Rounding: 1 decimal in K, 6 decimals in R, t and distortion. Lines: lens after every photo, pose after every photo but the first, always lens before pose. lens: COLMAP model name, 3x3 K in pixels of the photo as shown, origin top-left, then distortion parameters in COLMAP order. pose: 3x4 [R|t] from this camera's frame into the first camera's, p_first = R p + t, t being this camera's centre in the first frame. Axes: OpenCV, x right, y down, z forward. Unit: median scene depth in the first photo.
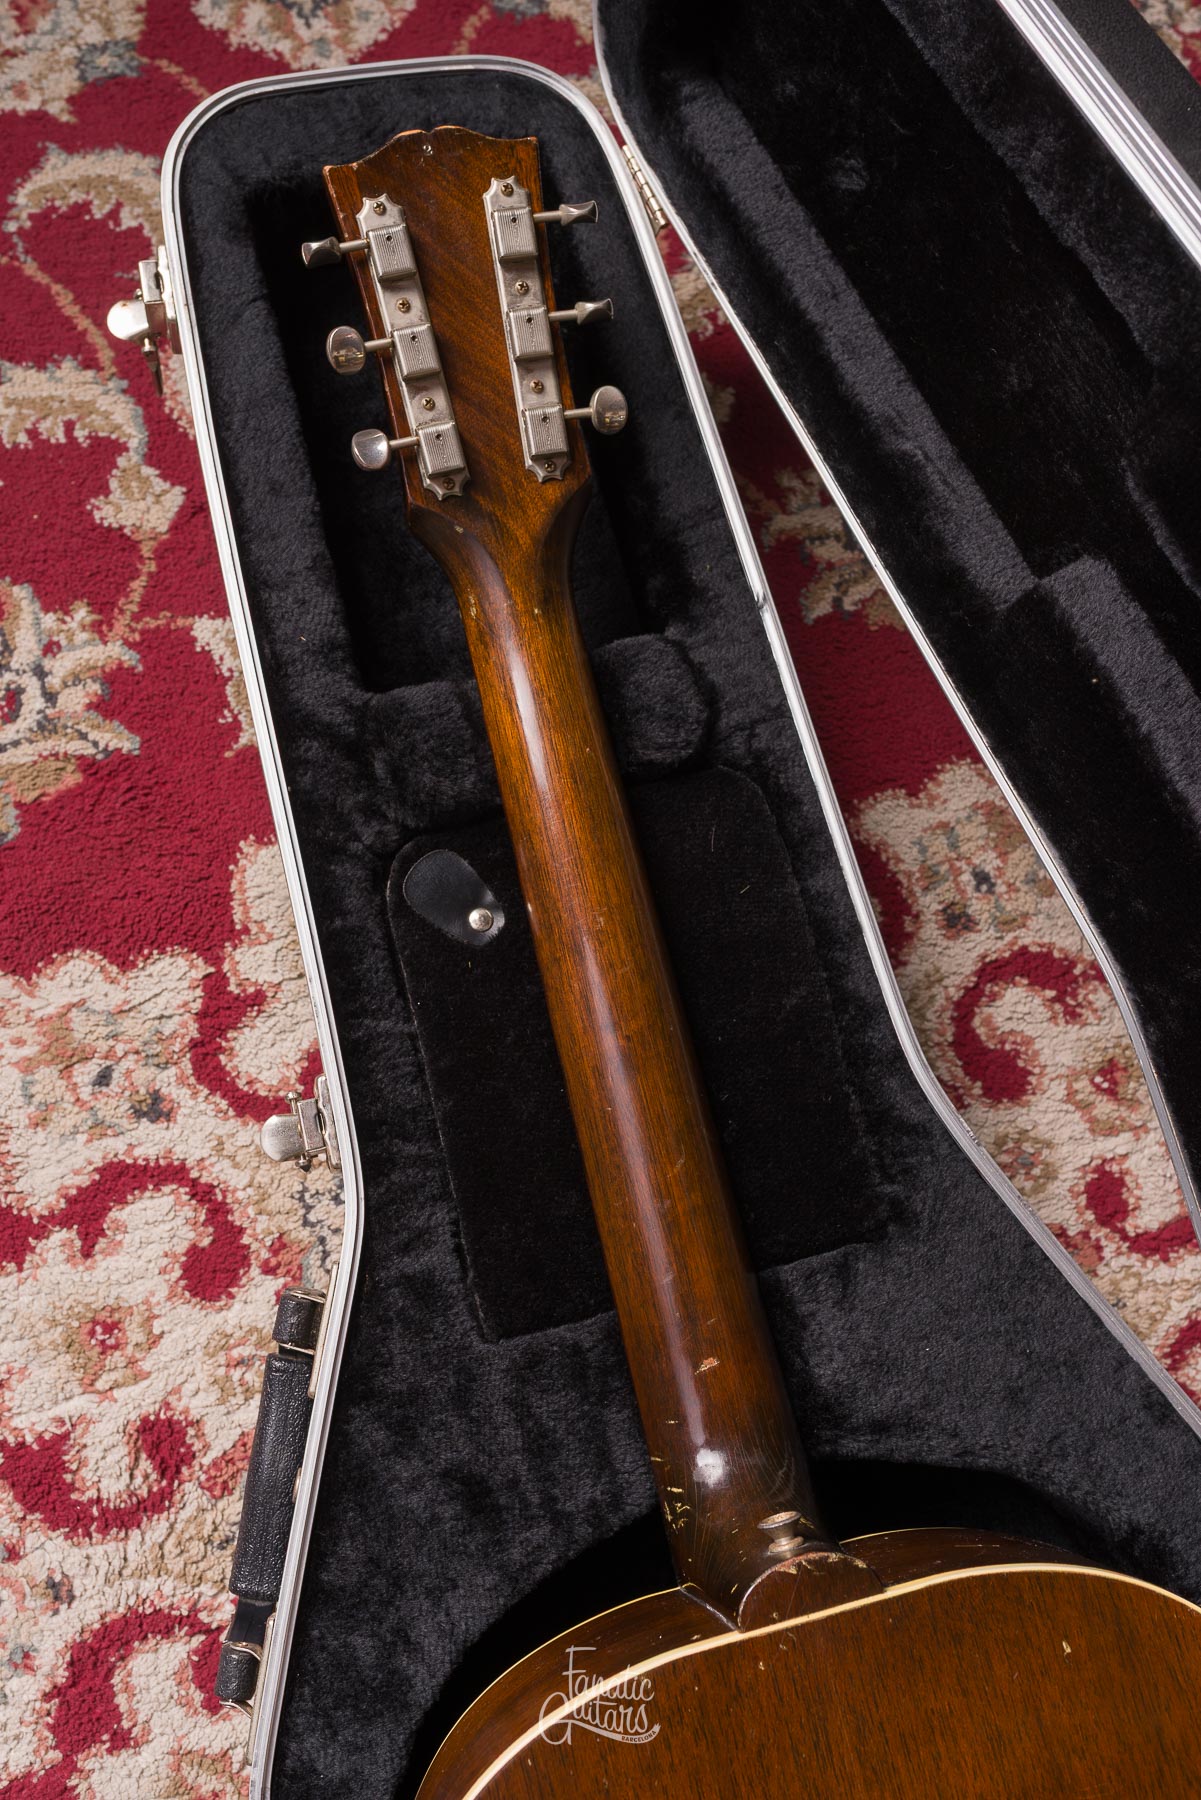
lens RADIAL K [[1760.1, 0, 606.5], [0, 1760.1, 889.9], [0, 0, 1]] dist [0.003726, 0.000000]
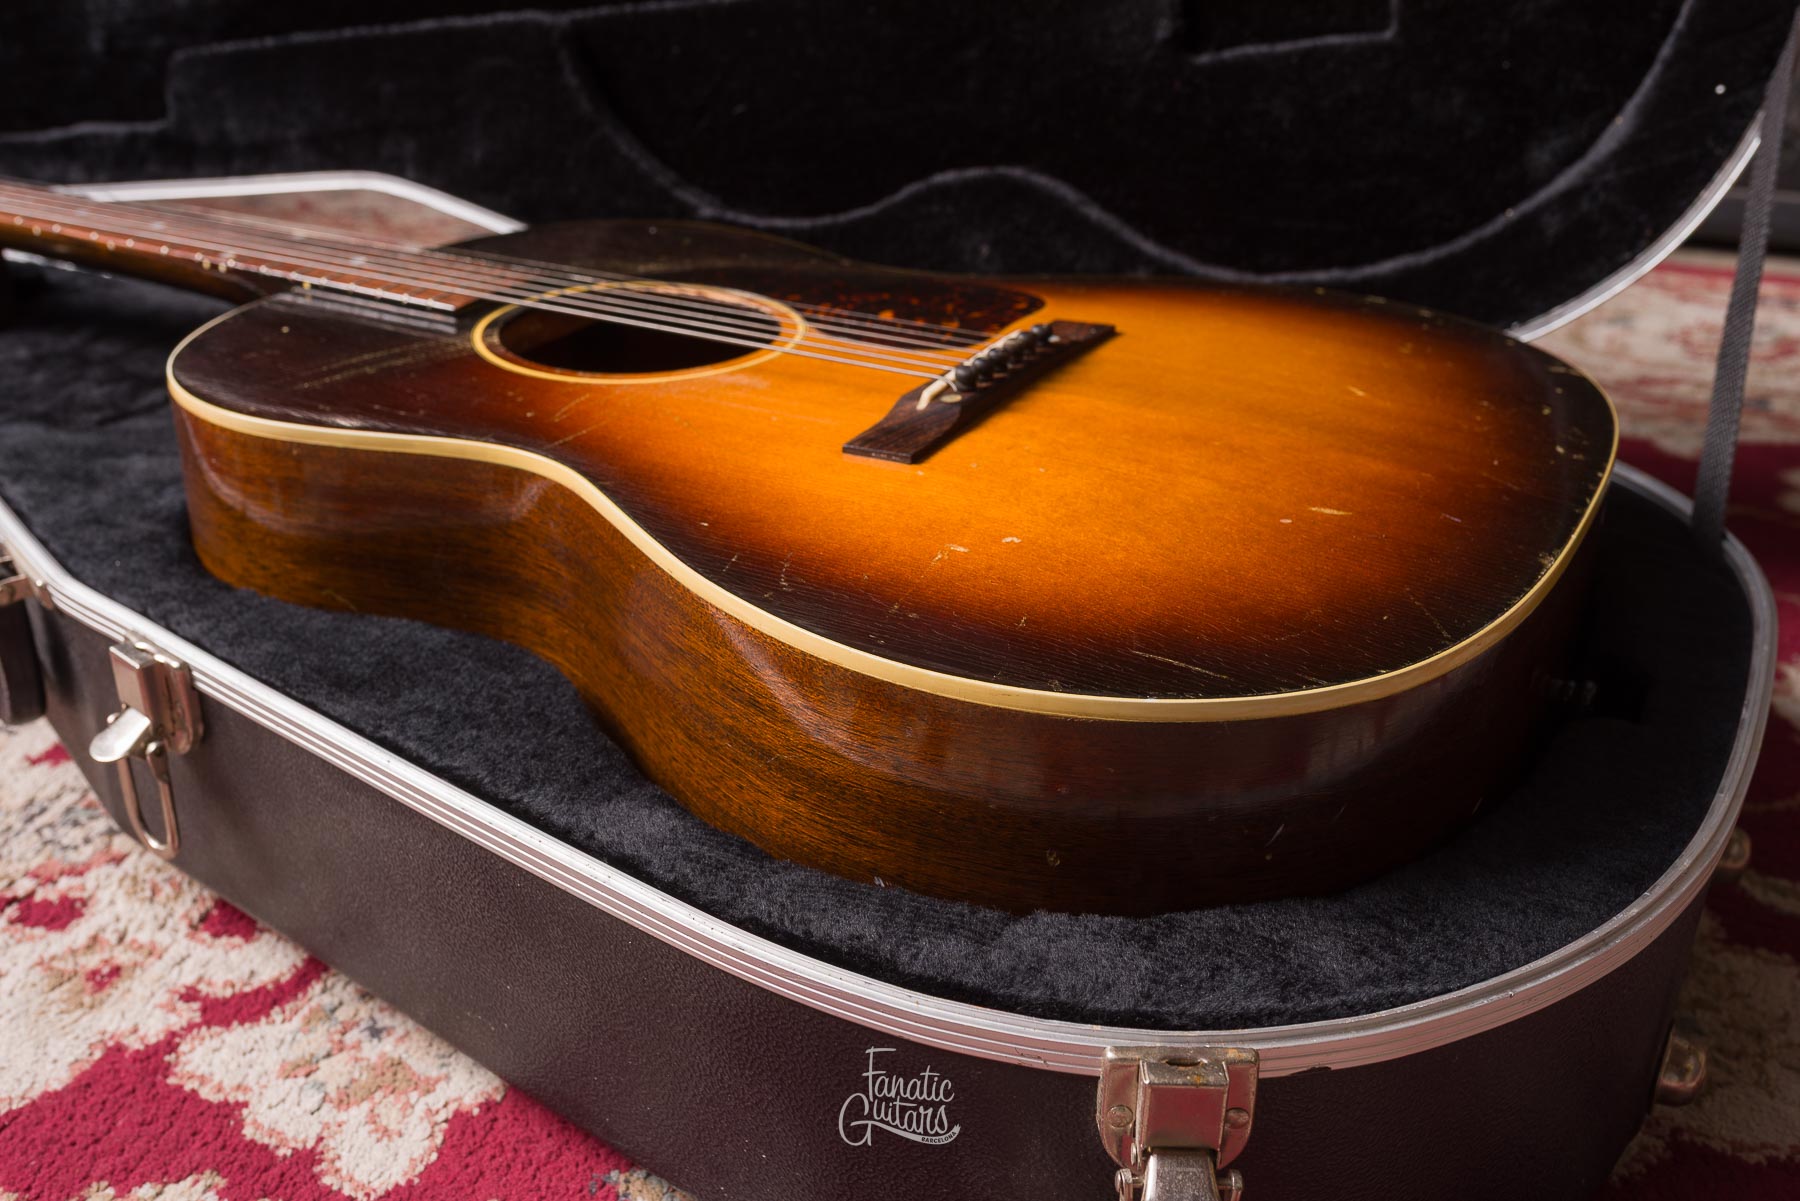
lens RADIAL K [[1760.1, 0, 900.5], [0, 1760.1, 602.6], [0, 0, 1]] dist [0.003726, 0.000000]
pose [[0.679535, -0.414432, 0.605375, -0.396752], [0.728965, 0.474463, -0.493453, 1.114668], [-0.082725, 0.776615, 0.624520, 0.265705]]
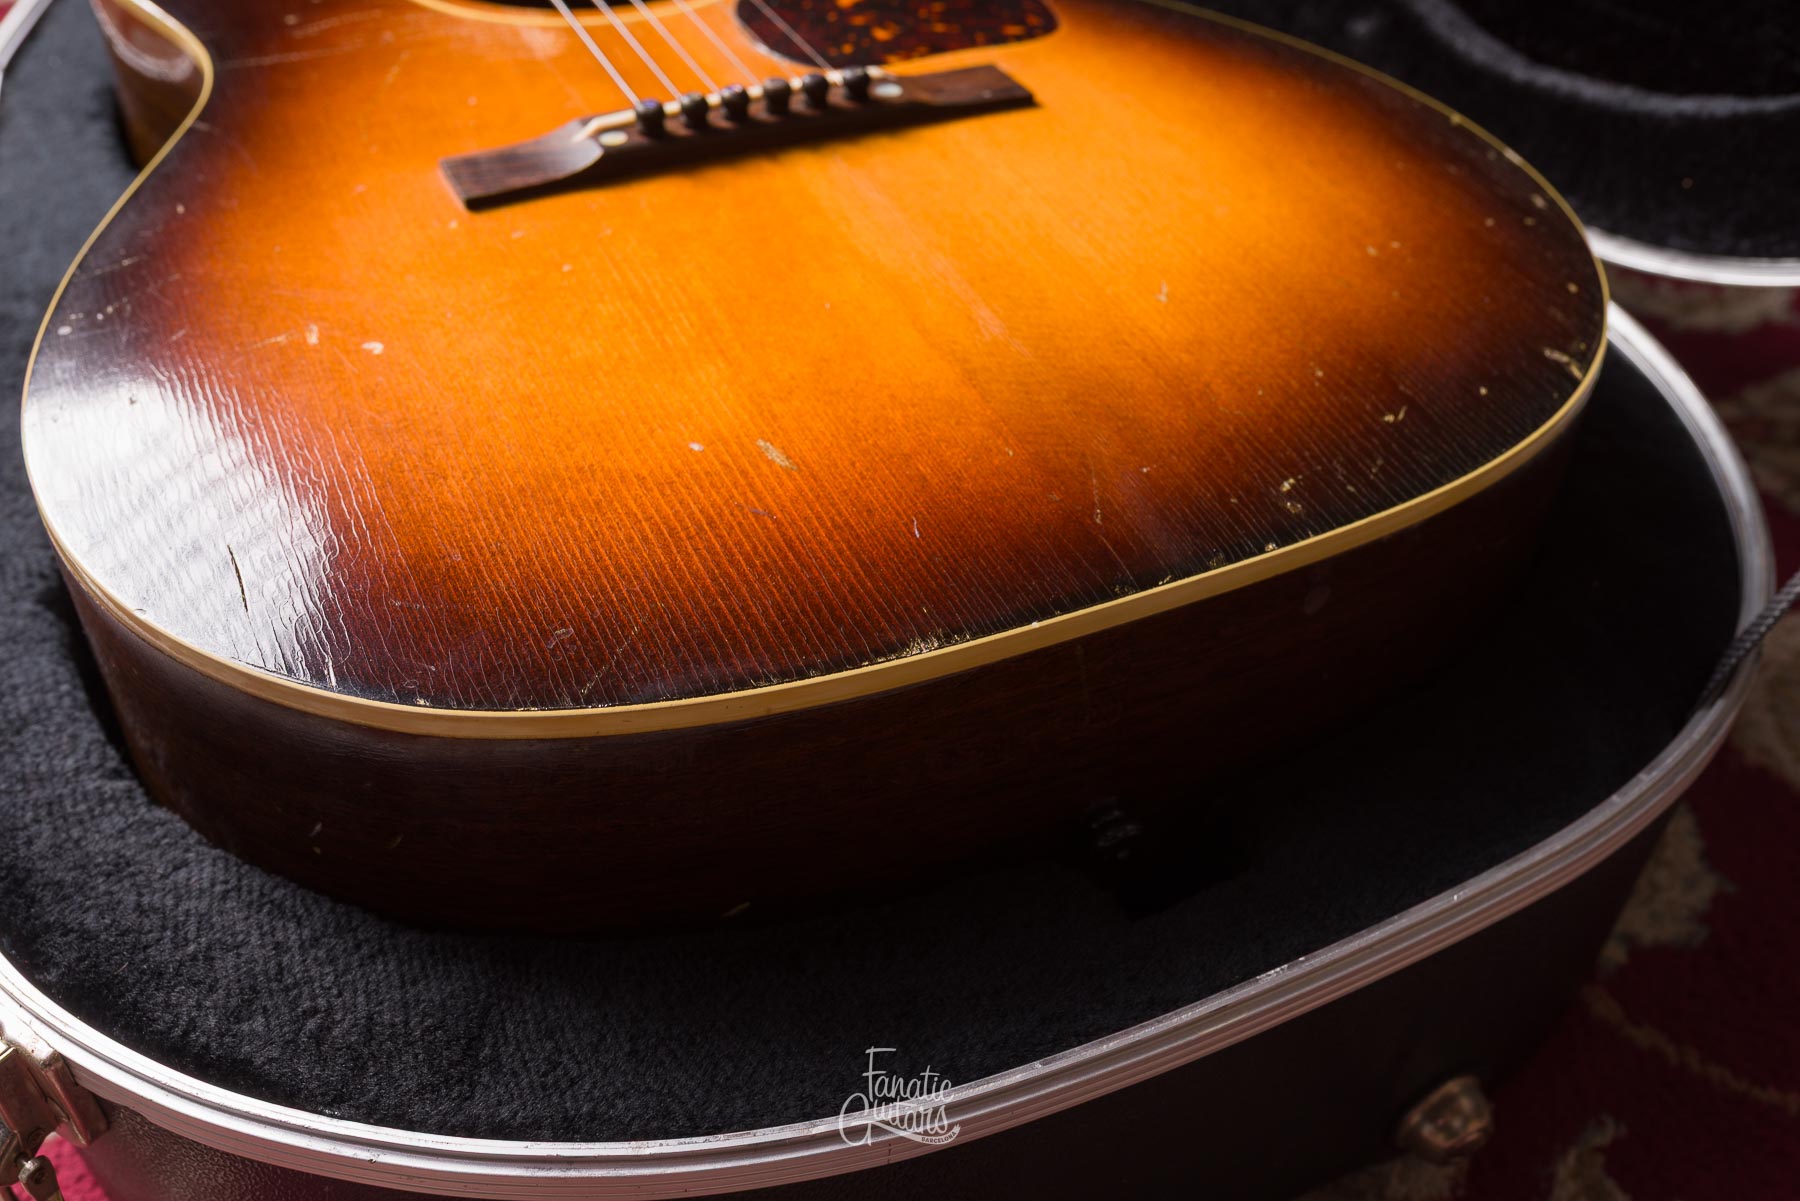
lens RADIAL K [[1760.1, 0, 918.4], [0, 1760.1, 605.3], [0, 0, 1]] dist [0.003726, 0.000000]
pose [[0.975952, -0.200894, 0.084616, 0.154608], [0.212645, 0.791976, -0.572326, 1.203220], [0.047963, 0.576556, 0.815649, 0.281401]]
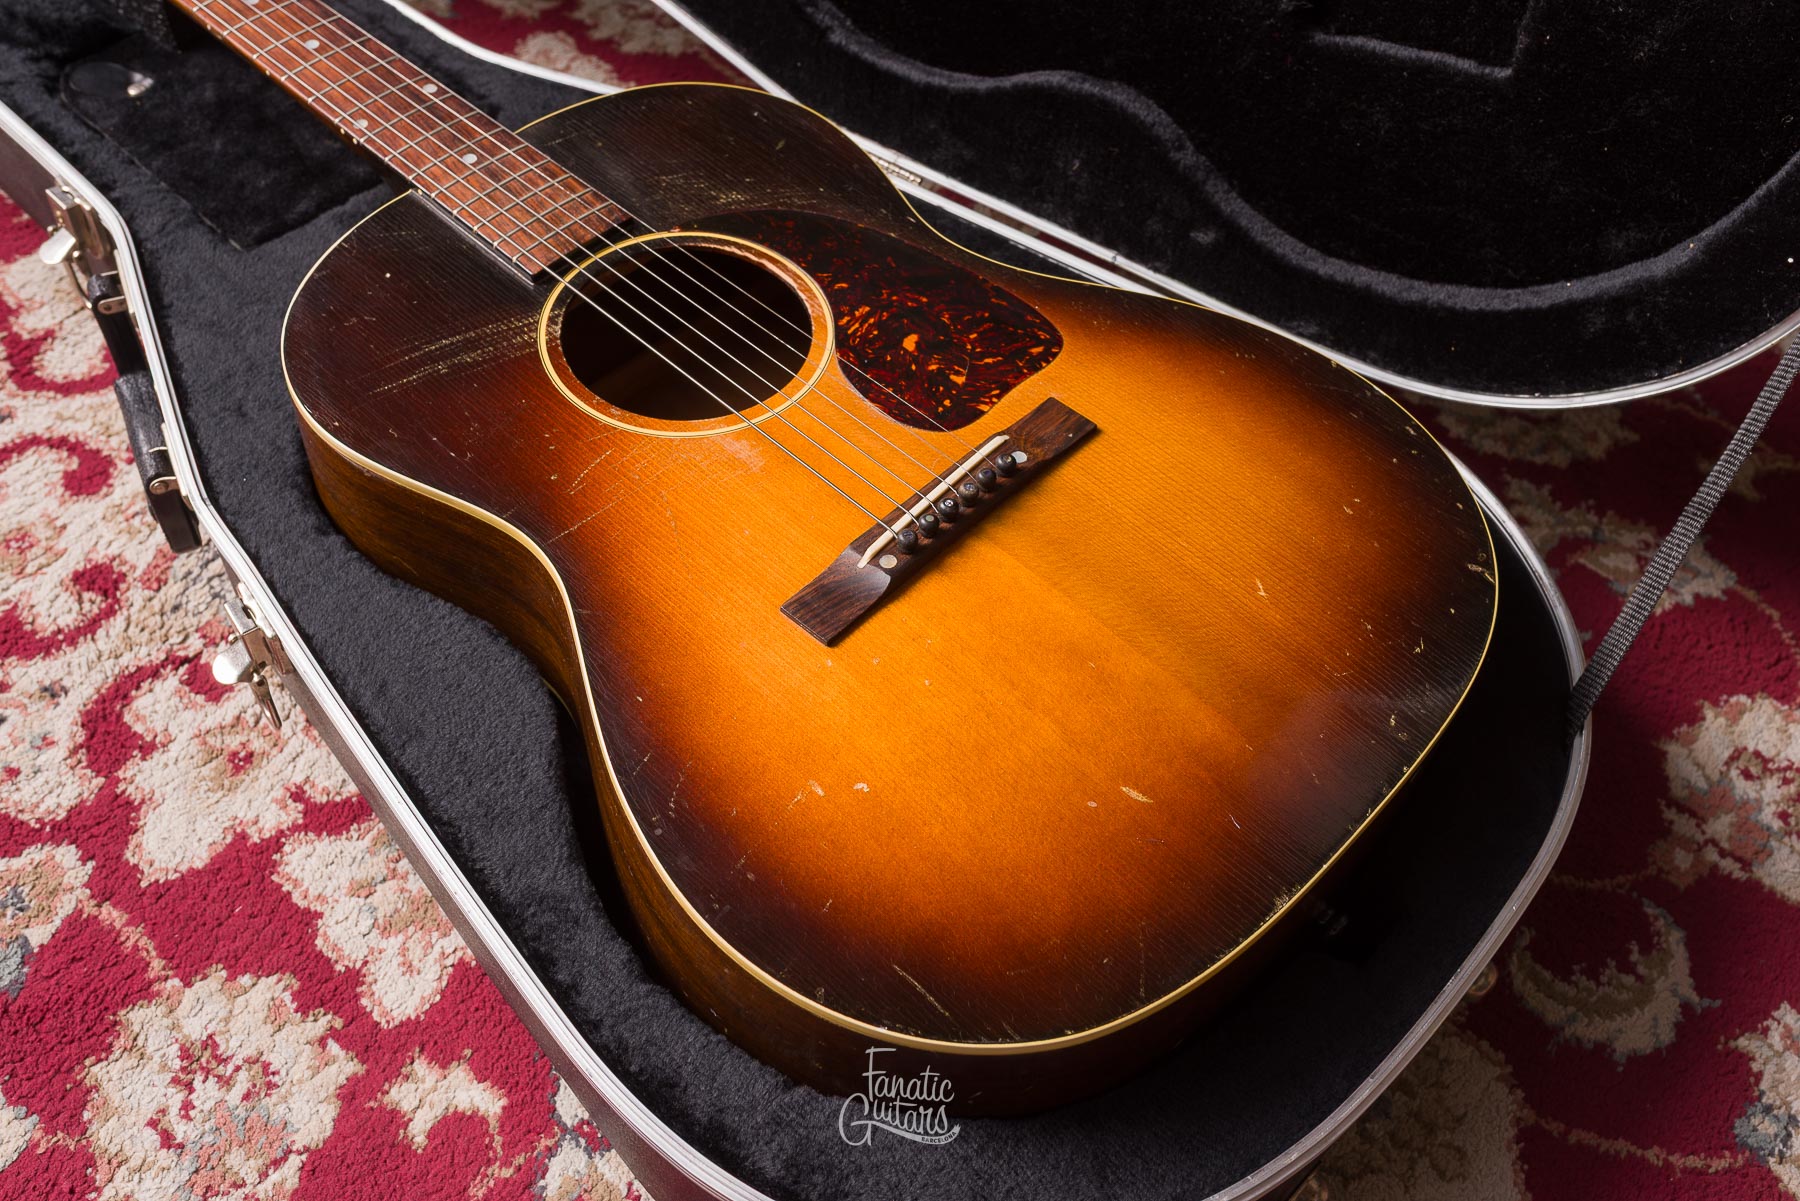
lens RADIAL K [[1719.8, 0, 900.0], [0, 1719.8, 590.8], [0, 0, 1]] dist [0.011539, 0.000000]
pose [[0.839563, -0.469979, 0.272494, -0.113491], [0.538234, 0.787674, -0.299790, 0.984488], [-0.073741, 0.398358, 0.914261, -0.135386]]
